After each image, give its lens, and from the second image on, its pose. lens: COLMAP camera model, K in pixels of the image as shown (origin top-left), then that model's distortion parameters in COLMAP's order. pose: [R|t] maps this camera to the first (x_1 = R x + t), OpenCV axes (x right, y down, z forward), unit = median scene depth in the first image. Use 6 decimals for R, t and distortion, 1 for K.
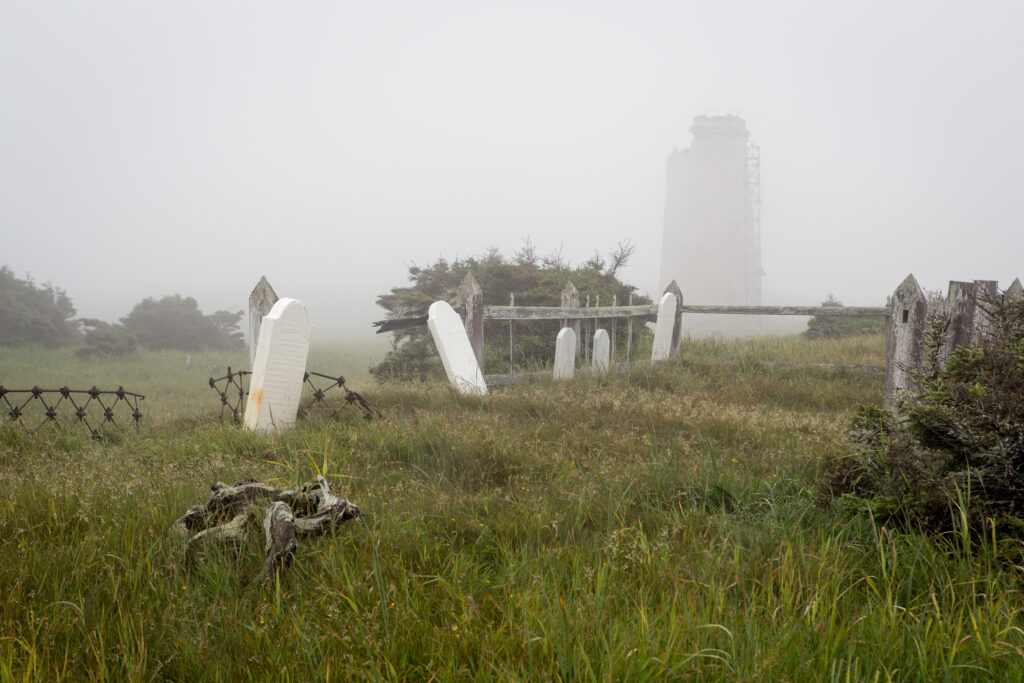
lens RADIAL K [[2111.7, 0, 512.0], [0, 2111.7, 341.5], [0, 0, 1]] dist [0.055321, 0.108594]
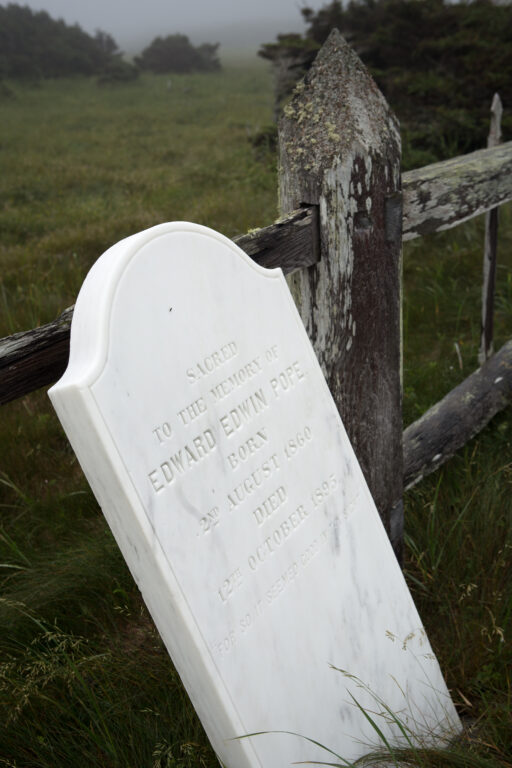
lens RADIAL K [[937.0, 0, 256.0], [0, 937.0, 384.0], [0, 0, 1]] dist [-0.004301, -0.012445]
pose [[0.990281, 0.006288, -0.138942, -0.011342], [0.041335, 0.940533, 0.337178, -0.023703], [0.132800, -0.339644, 0.931132, 0.678457]]
